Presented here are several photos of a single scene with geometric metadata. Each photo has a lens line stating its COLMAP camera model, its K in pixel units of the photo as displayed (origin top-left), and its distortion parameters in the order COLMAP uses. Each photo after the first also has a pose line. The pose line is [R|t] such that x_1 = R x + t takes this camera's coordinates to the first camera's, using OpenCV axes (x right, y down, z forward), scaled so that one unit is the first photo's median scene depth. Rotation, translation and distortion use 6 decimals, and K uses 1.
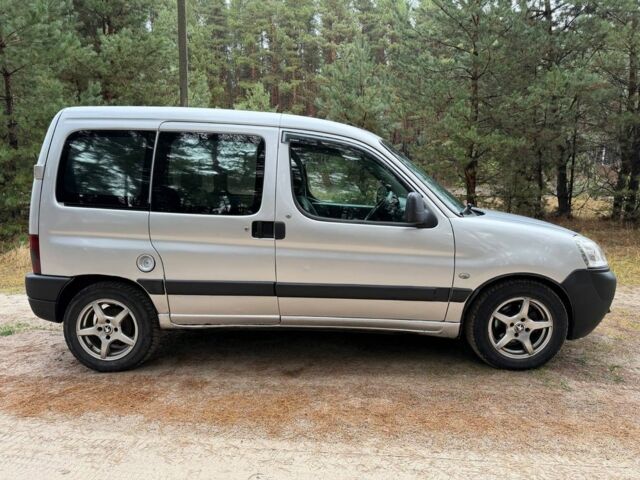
lens RADIAL K [[450.6, 0, 317.9], [0, 450.6, 241.6], [0, 0, 1]] dist [0.037396, -0.048061]
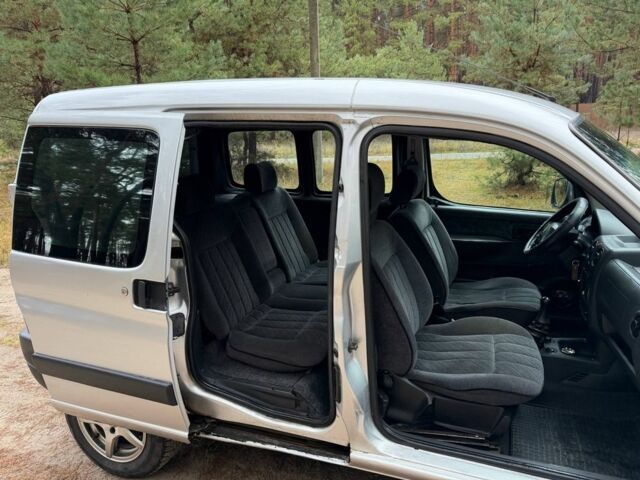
lens RADIAL K [[450.6, 0, 317.9], [0, 450.6, 241.6], [0, 0, 1]] dist [0.037396, -0.048061]
pose [[0.945523, 0.040939, -0.322970, 0.043188], [-0.004457, 0.993597, 0.112898, -0.139010], [0.325524, -0.105309, 0.939651, 0.424032]]
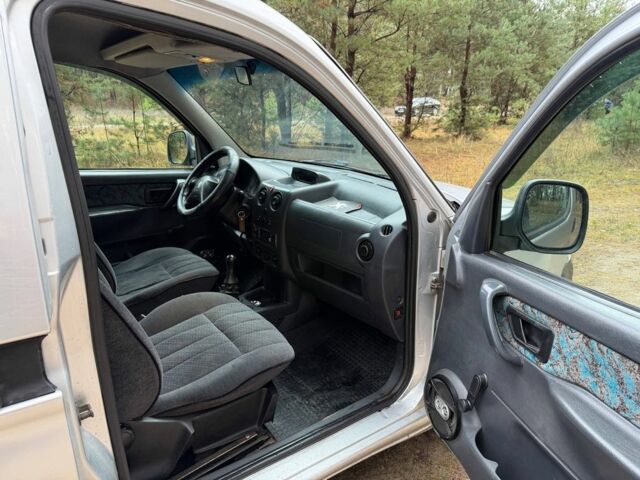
lens RADIAL K [[450.6, 0, 317.9], [0, 450.6, 241.6], [0, 0, 1]] dist [0.037396, -0.048061]
pose [[0.777595, -0.177927, 0.603066, -0.103066], [0.077015, 0.978856, 0.189497, -0.110354], [-0.624031, -0.100907, 0.774857, 0.593617]]
